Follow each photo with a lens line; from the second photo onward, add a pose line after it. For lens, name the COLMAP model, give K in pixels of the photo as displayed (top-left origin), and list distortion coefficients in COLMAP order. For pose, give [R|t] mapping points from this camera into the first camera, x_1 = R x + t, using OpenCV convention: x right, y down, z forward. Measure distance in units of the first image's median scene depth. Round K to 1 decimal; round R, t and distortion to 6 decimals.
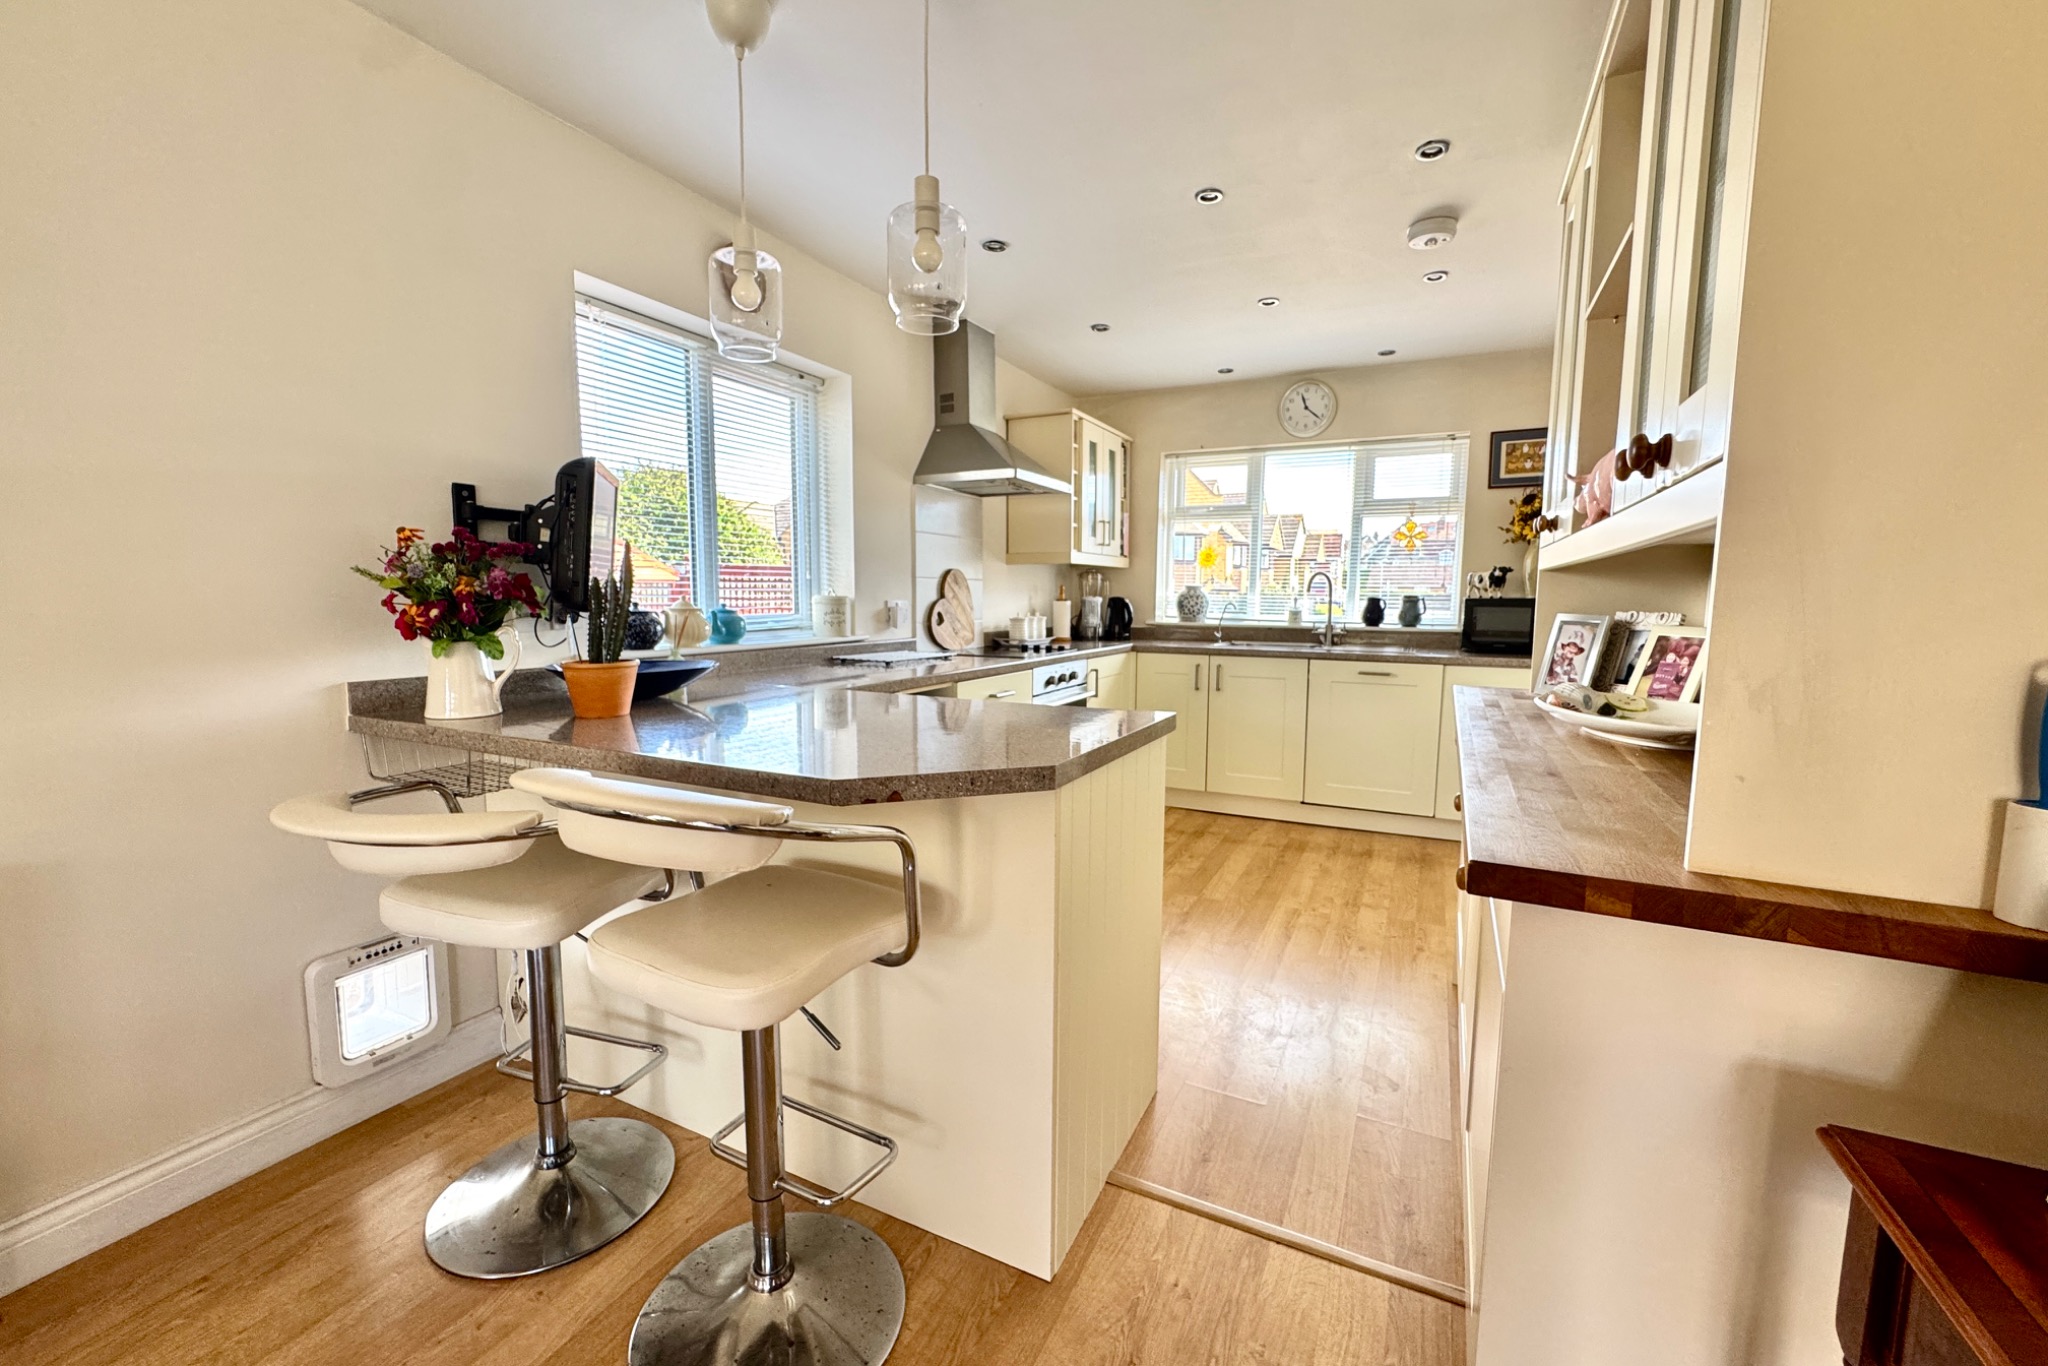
lens RADIAL K [[817.9, 0, 1024.5], [0, 817.9, 684.1], [0, 0, 1]] dist [-0.004569, 0.000881]
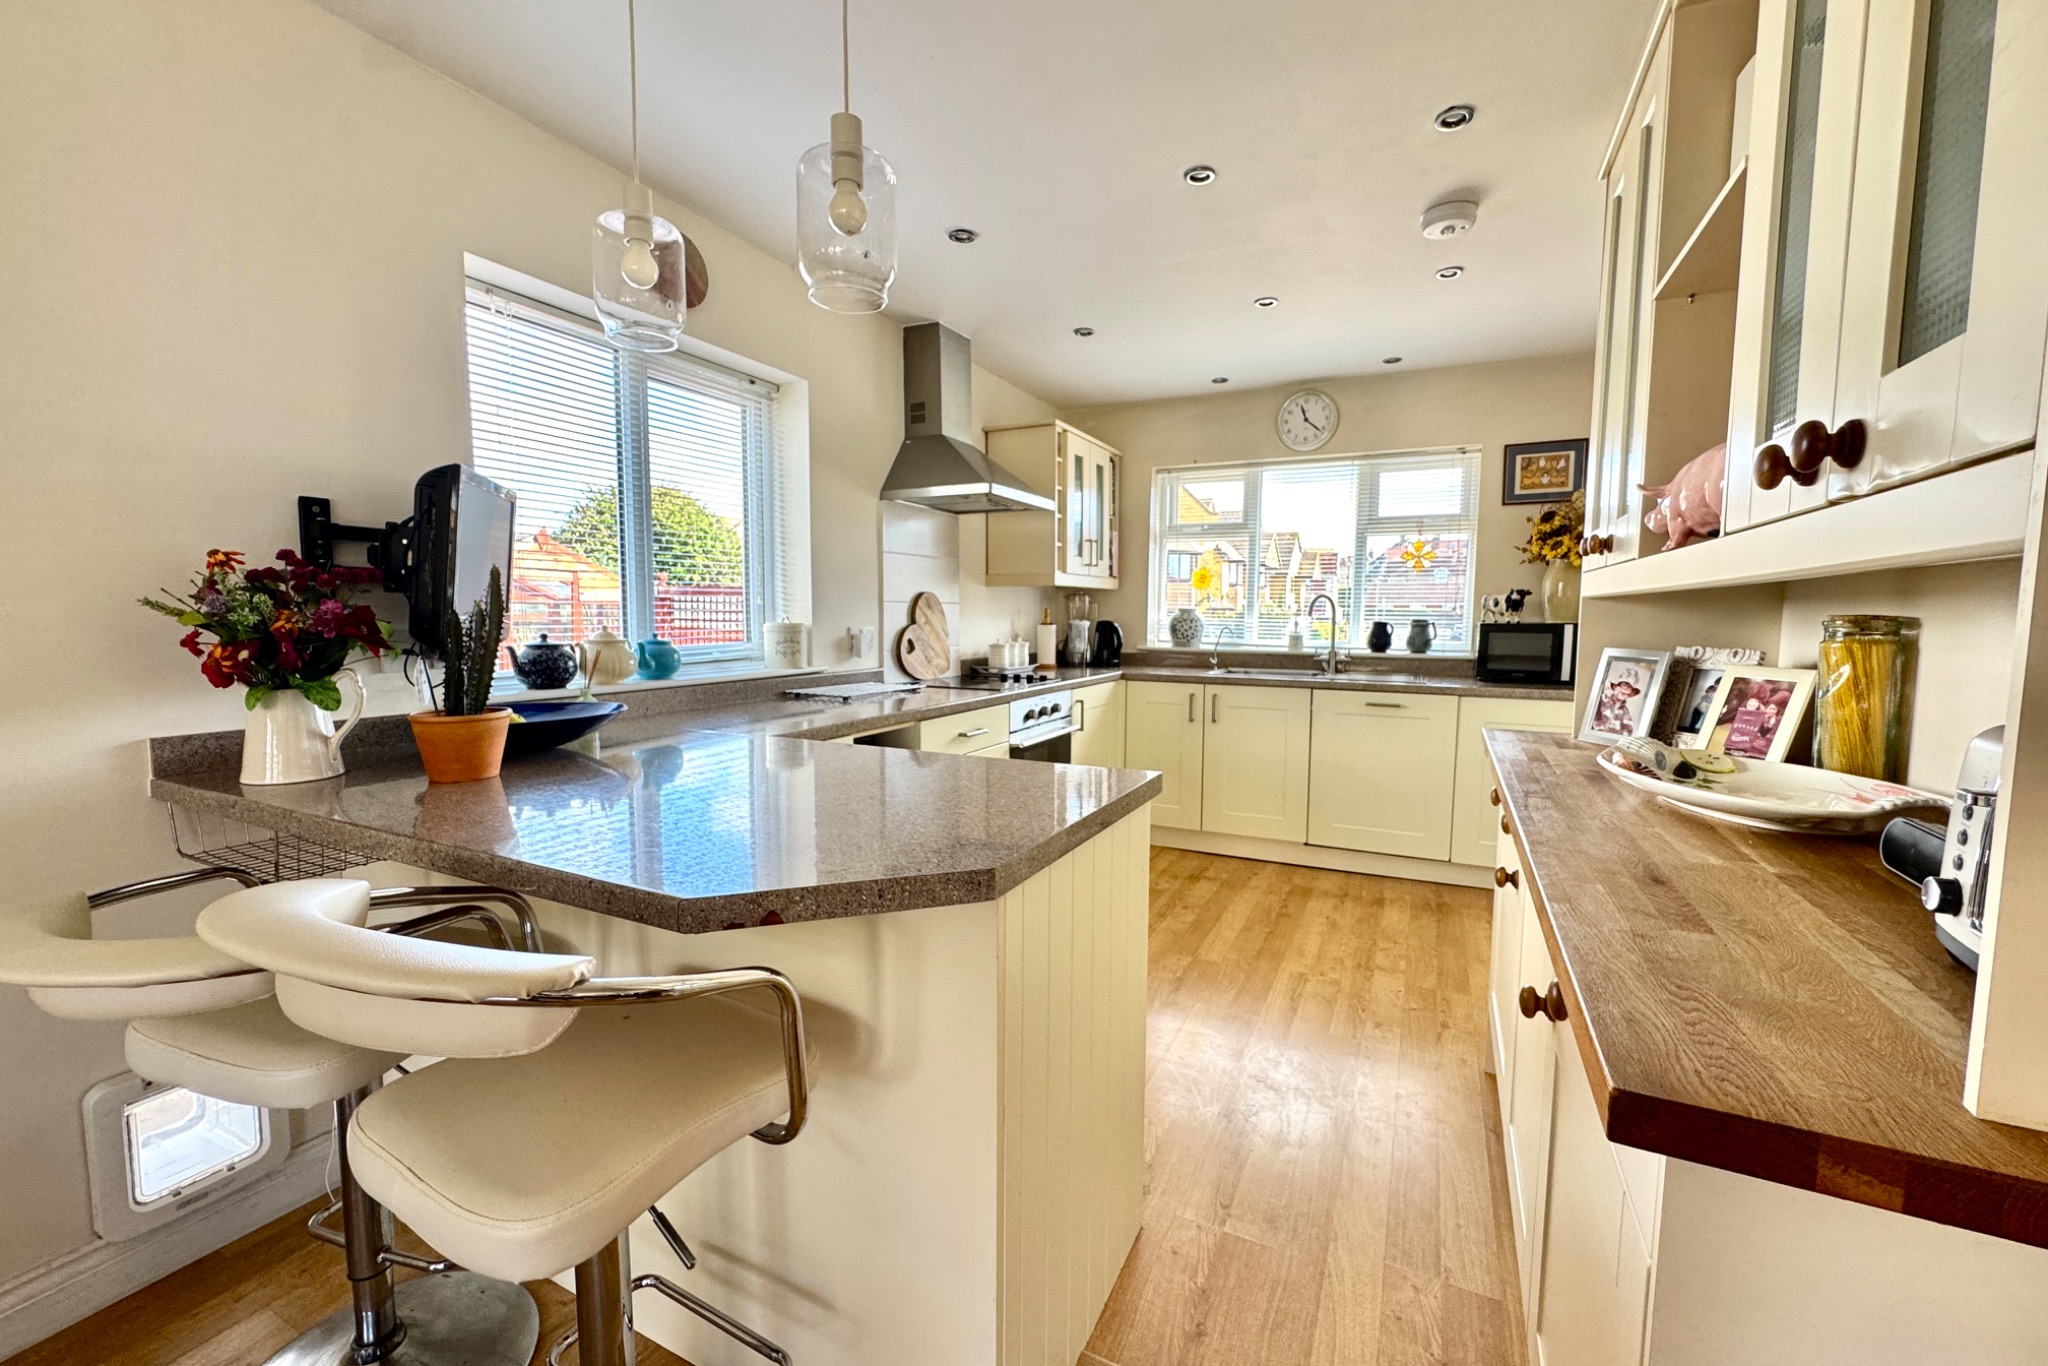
lens RADIAL K [[817.9, 0, 1024.7], [0, 817.9, 683.3], [0, 0, 1]] dist [-0.004569, 0.000881]
pose [[0.999991, -0.000644, 0.004174, 0.032164], [0.000736, 0.999755, -0.022118, -0.027624], [-0.004158, 0.022121, 0.999747, 0.127625]]
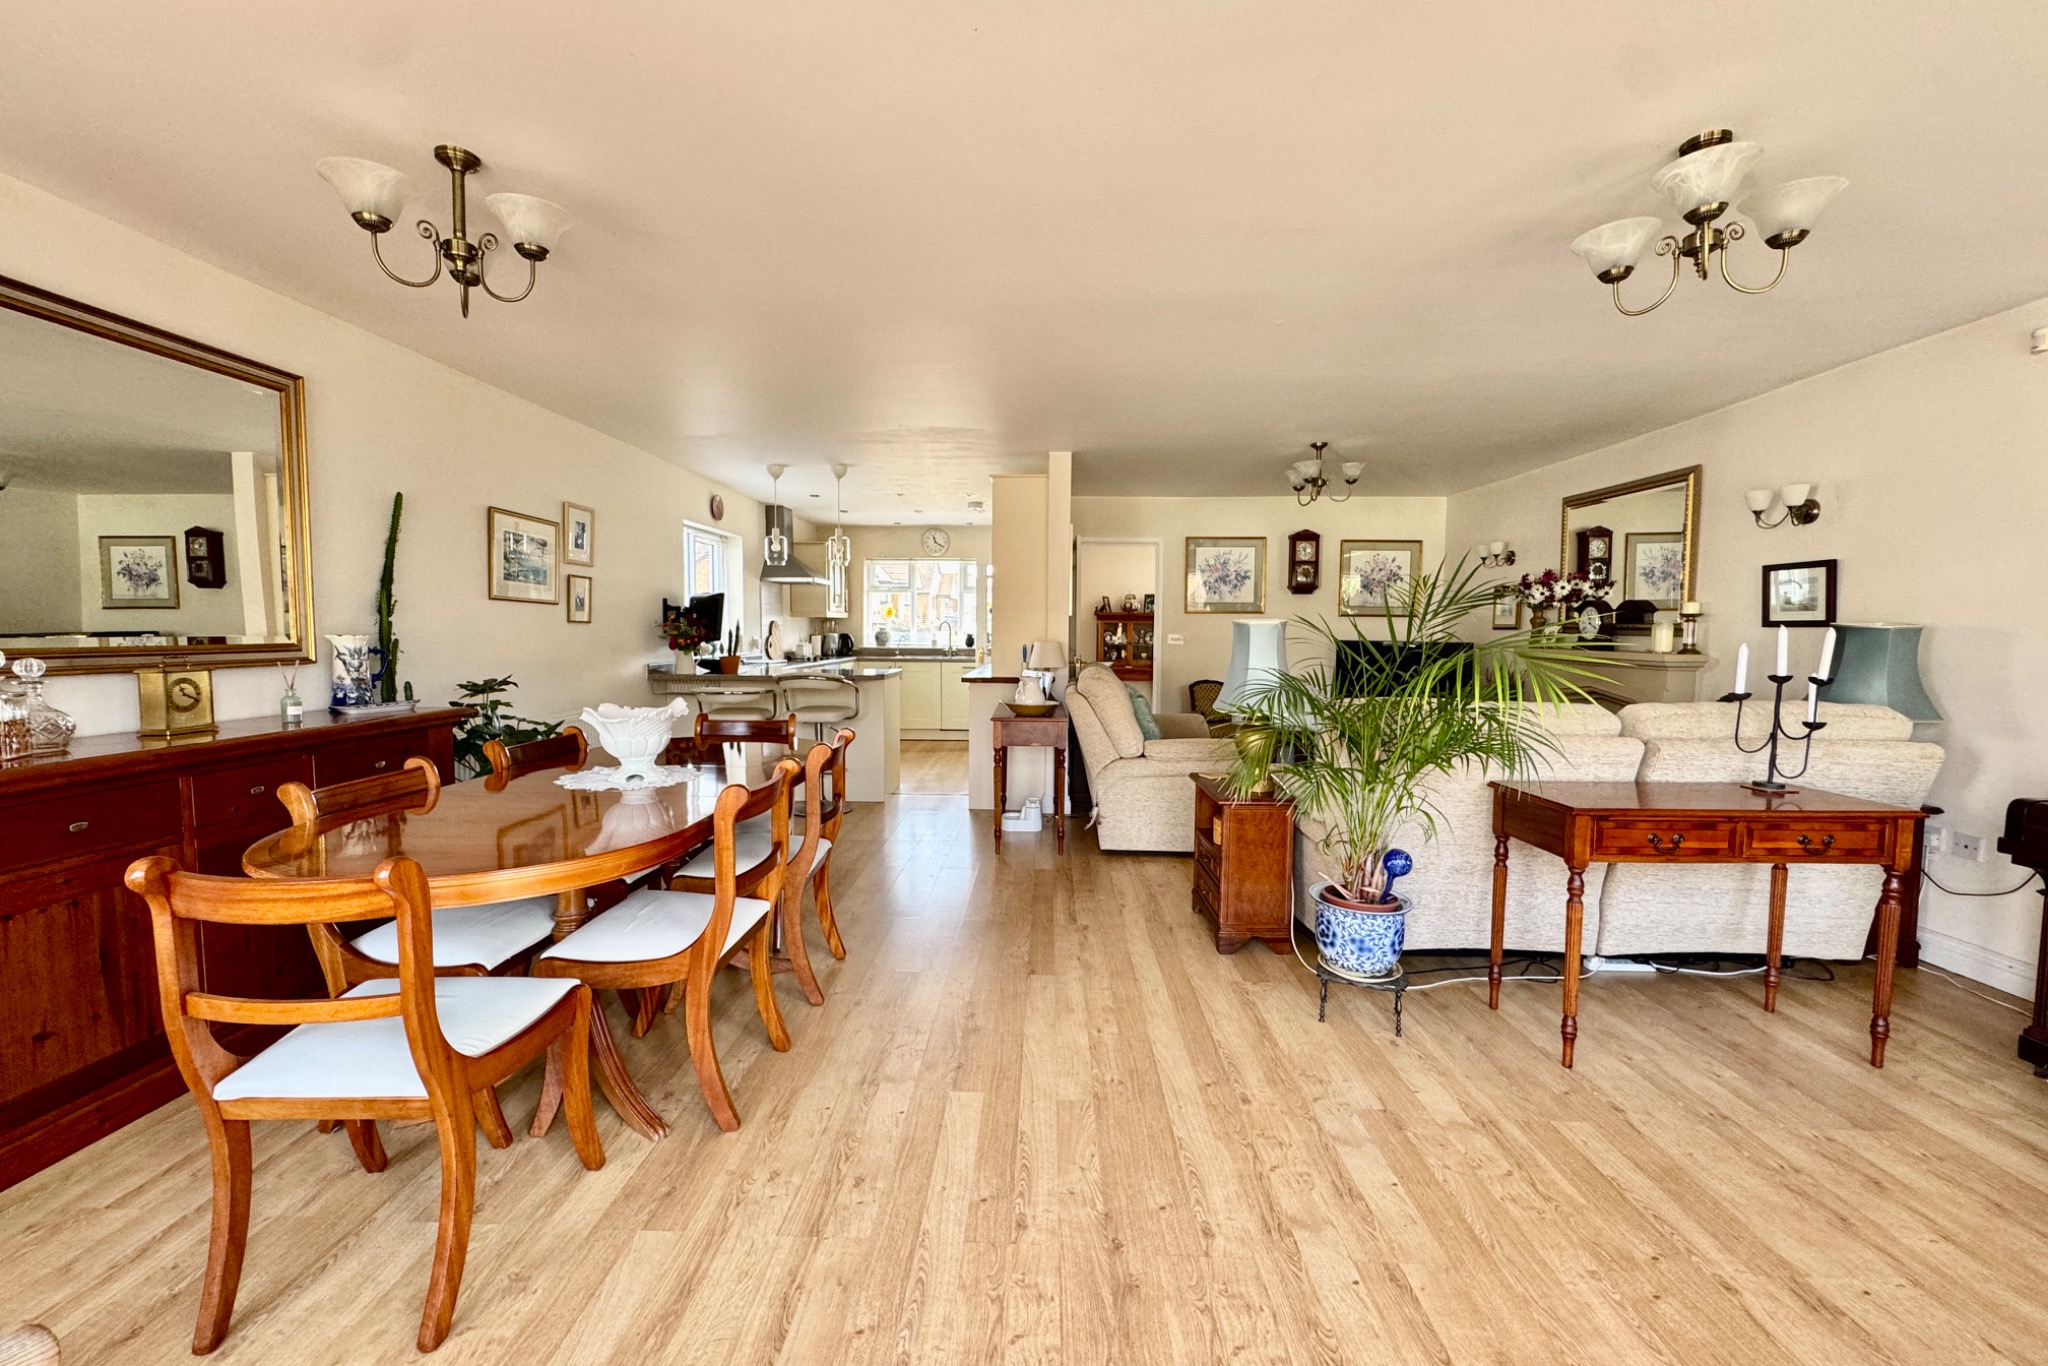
lens RADIAL K [[817.9, 0, 1022.0], [0, 817.9, 682.5], [0, 0, 1]] dist [-0.004569, 0.000881]
pose [[0.910692, -0.027308, 0.412183, -0.581547], [0.044466, 0.998495, -0.032093, 0.169394], [-0.410687, 0.047555, 0.910535, -1.754501]]
